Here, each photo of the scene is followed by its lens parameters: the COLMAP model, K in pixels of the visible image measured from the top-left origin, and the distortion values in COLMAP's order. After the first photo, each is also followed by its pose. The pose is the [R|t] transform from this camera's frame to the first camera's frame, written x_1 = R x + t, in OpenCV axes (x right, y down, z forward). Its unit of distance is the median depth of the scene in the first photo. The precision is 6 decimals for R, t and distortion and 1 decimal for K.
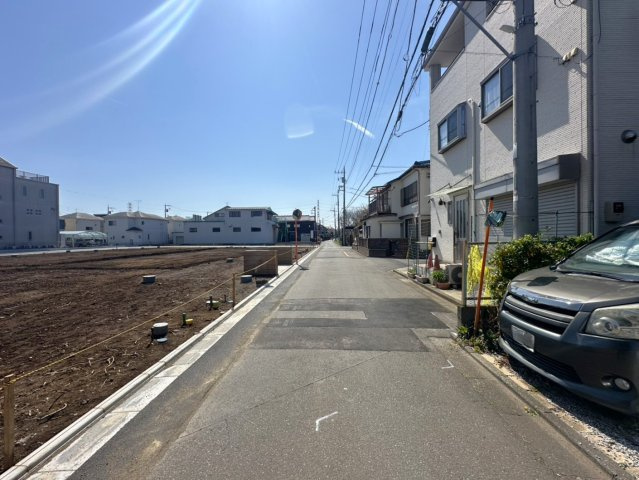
lens RADIAL K [[259.3, 0, 314.1], [0, 259.3, 238.9], [0, 0, 1]] dist [0.000692, -0.000601]
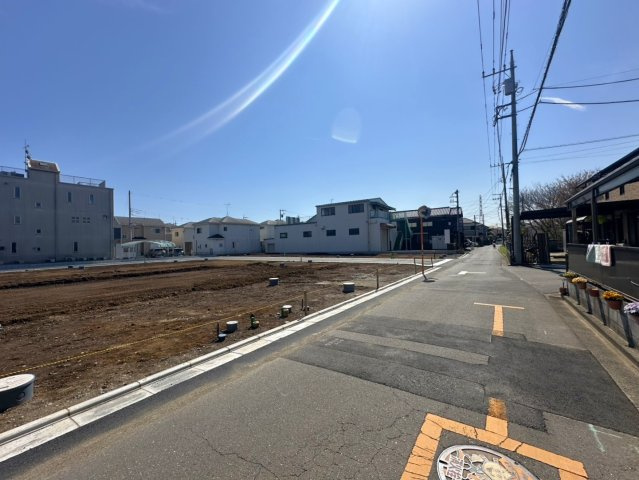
lens RADIAL K [[259.3, 0, 318.5], [0, 259.3, 236.4], [0, 0, 1]] dist [0.000692, -0.000601]
pose [[0.856188, -0.028541, -0.515875, 0.043537], [0.014547, 0.999409, -0.031149, -0.004221], [0.516459, 0.019165, 0.856098, 0.371985]]
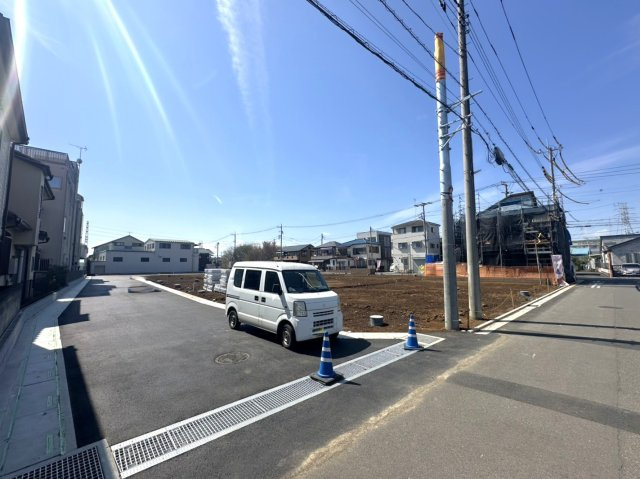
lens RADIAL K [[259.7, 0, 321.3], [0, 259.7, 239.0], [0, 0, 1]] dist [0.000692, -0.000601]
pose [[0.689521, 0.078266, 0.720025, -0.651612], [0.009581, 0.993072, -0.117120, 0.011491], [-0.724202, 0.087655, 0.683994, -0.233814]]
